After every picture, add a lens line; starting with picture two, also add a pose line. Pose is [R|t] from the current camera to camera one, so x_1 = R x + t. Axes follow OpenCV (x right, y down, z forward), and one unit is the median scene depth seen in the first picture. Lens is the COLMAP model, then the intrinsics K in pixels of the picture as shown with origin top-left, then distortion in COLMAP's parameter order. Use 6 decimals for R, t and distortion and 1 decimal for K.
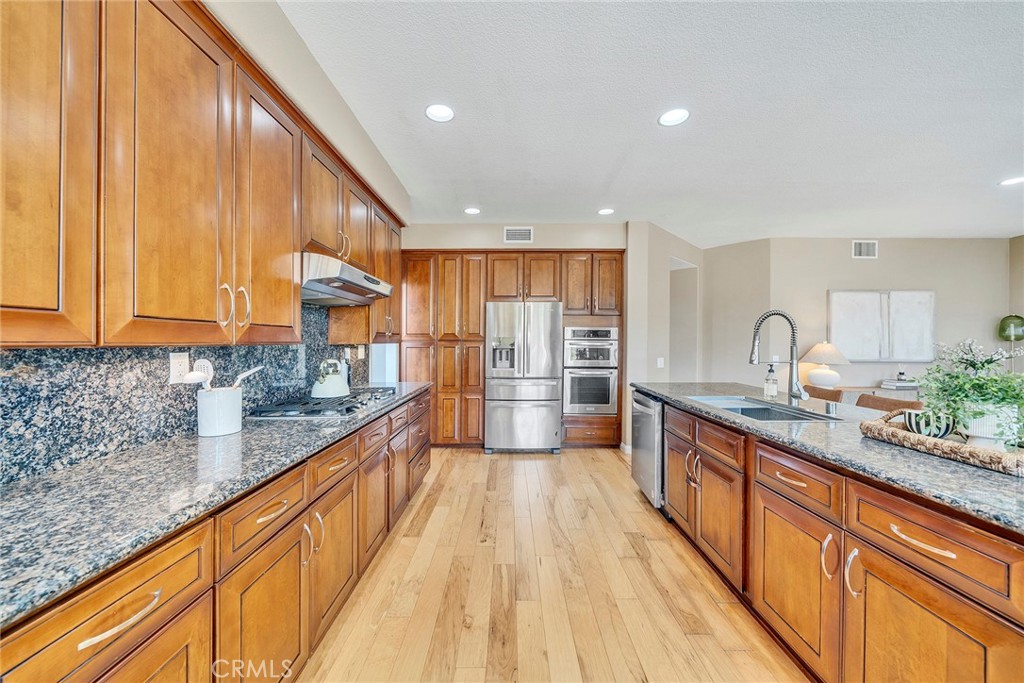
lens RADIAL K [[398.2, 0, 515.6], [0, 398.2, 338.2], [0, 0, 1]] dist [-0.002619, -0.000015]
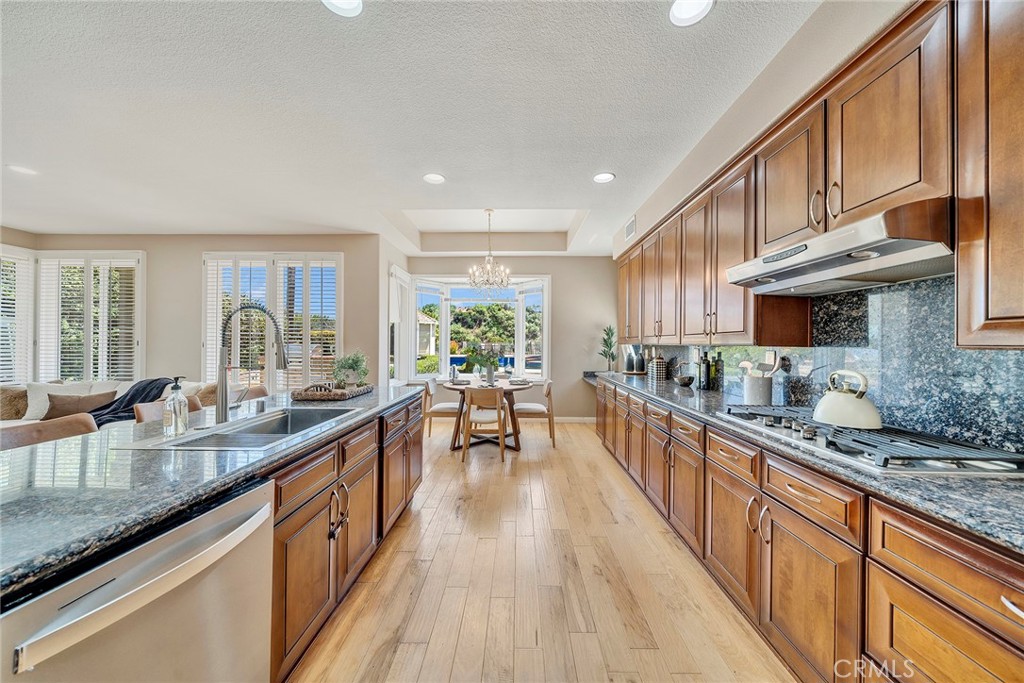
lens RADIAL K [[355.9, 0, 503.2], [0, 355.9, 340.3], [0, 0, 1]] dist [-0.003325, -0.000172]
pose [[-0.998501, -0.006473, 0.054350, 0.041503], [-0.007202, 0.999887, -0.013226, 0.004461], [-0.054258, -0.013598, -0.998434, 0.742031]]
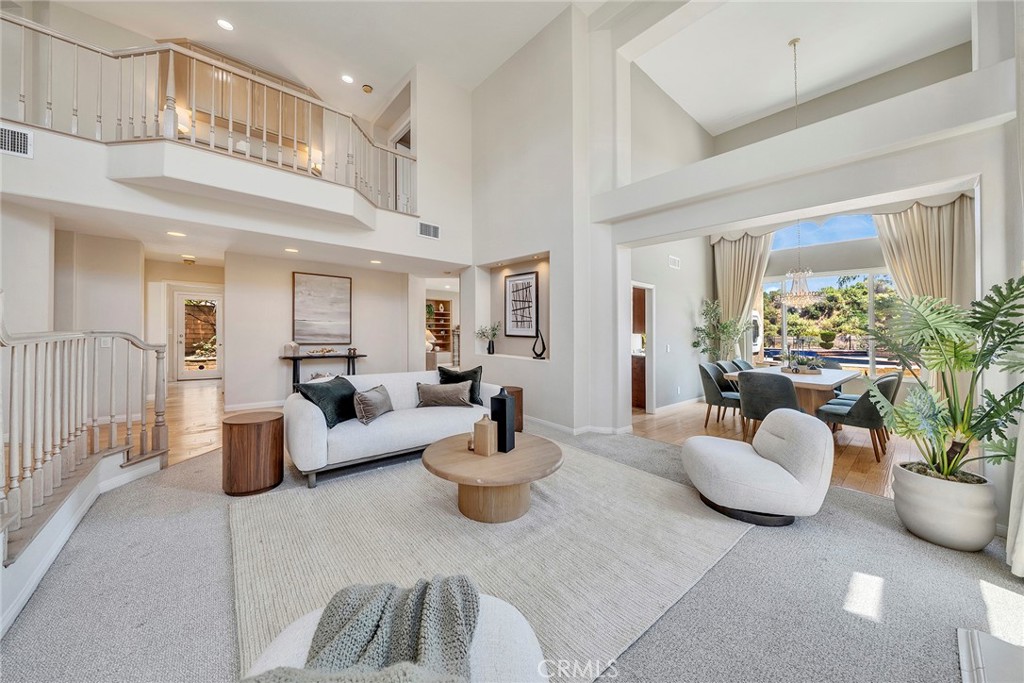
lens RADIAL K [[357.4, 0, 505.6], [0, 357.4, 323.6], [0, 0, 1]] dist [-0.001411, -0.000333]
pose [[-0.621462, 0.004430, 0.783431, -0.859717], [-0.023396, 0.999433, -0.024210, 0.012160], [-0.783095, -0.033375, -0.621006, 1.748981]]
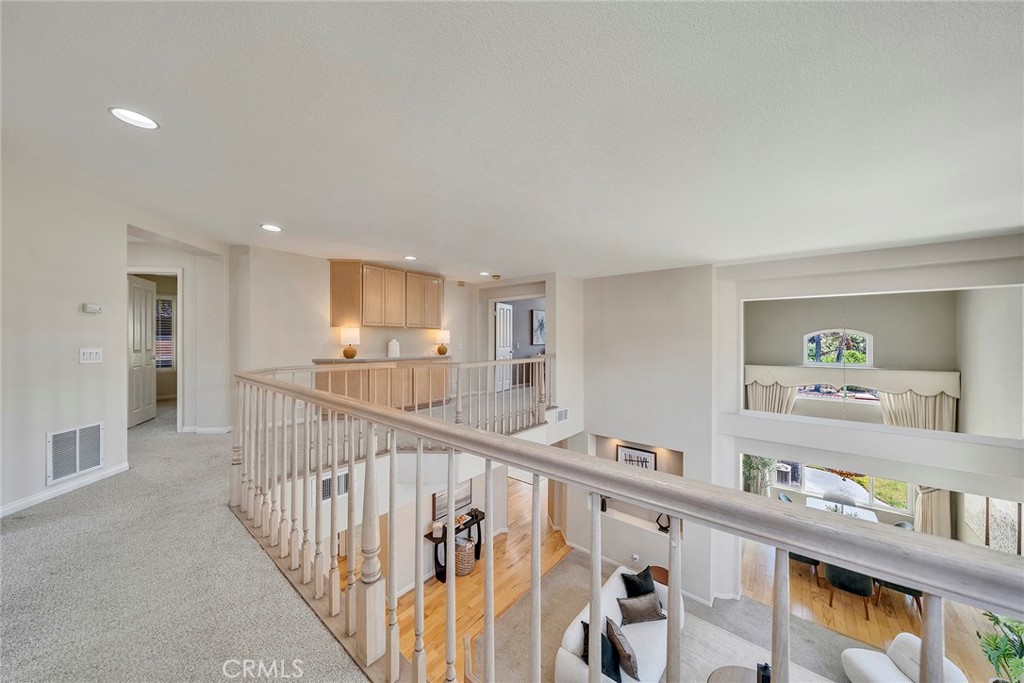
lens RADIAL K [[355.9, 0, 501.8], [0, 355.9, 341.2], [0, 0, 1]] dist [-0.003325, -0.000172]
pose [[-0.744374, -0.011905, 0.667657, -0.525363], [-0.021188, 0.999759, -0.005795, -0.534355], [-0.667427, -0.018460, -0.744446, 2.321135]]
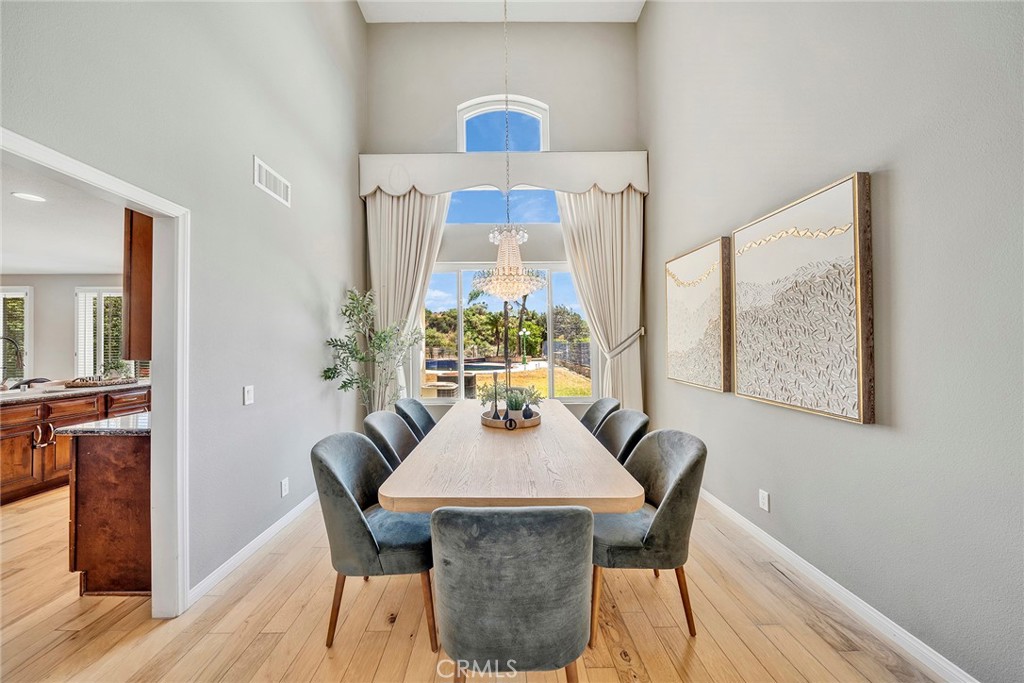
lens RADIAL K [[355.9, 0, 496.4], [0, 355.9, 335.1], [0, 0, 1]] dist [-0.003325, -0.000172]
pose [[-0.999262, 0.004100, 0.038191, -0.596236], [0.002639, 0.999266, -0.038219, -0.004224], [-0.038319, -0.038090, -0.998539, 1.029442]]
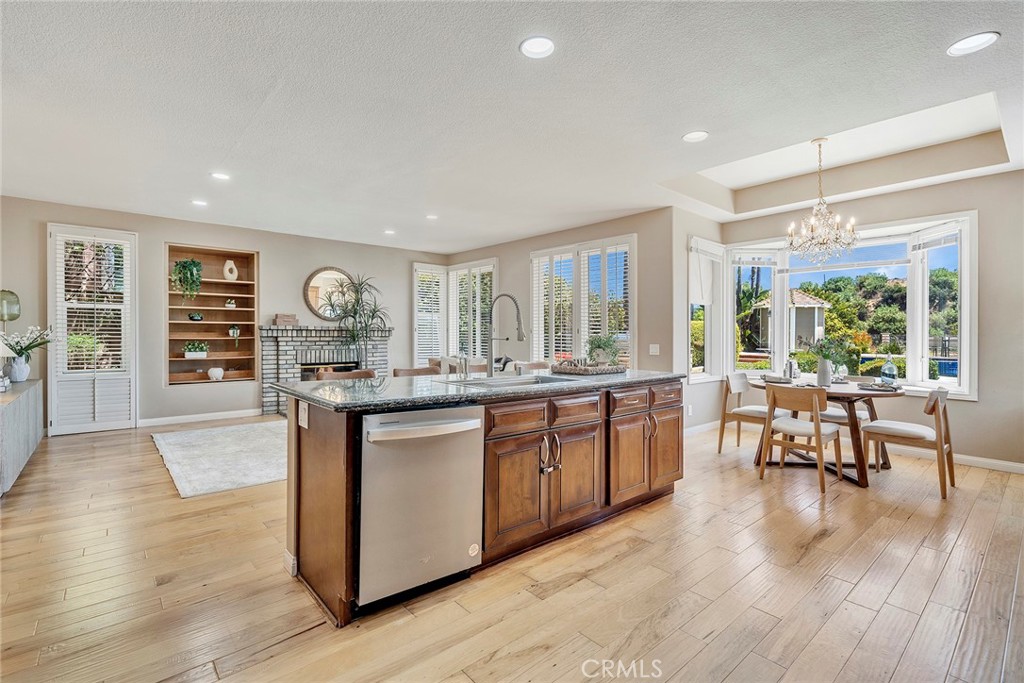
lens RADIAL K [[457.1, 0, 520.8], [0, 457.1, 334.2], [0, 0, 1]] dist [0.018030, -0.000392]
pose [[-0.646668, -0.007418, 0.762735, -0.151125], [-0.014563, 0.999891, -0.002623, 0.020953], [-0.762632, -0.012804, -0.646706, 0.784801]]
